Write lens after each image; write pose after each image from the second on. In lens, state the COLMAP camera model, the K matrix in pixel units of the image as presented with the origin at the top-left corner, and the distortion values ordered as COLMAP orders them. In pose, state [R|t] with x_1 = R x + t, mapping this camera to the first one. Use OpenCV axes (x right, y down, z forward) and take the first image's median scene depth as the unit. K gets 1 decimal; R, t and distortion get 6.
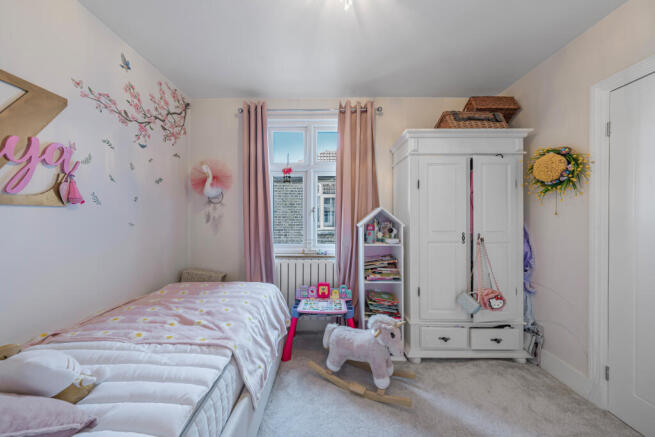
lens RADIAL K [[222.8, 0, 327.5], [0, 222.8, 218.5], [0, 0, 1]] dist [-0.000604, 0.000069]
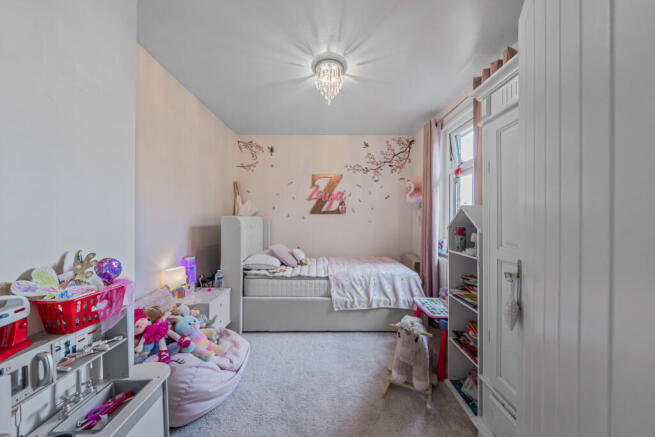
lens RADIAL K [[222.8, 0, 327.5], [0, 222.8, 218.5], [0, 0, 1]] dist [-0.000604, 0.000069]
pose [[0.012747, 0.003034, -0.999914, 1.028978], [-0.007953, 0.999964, 0.002933, -0.003570], [0.999887, 0.007915, 0.012771, 0.528482]]
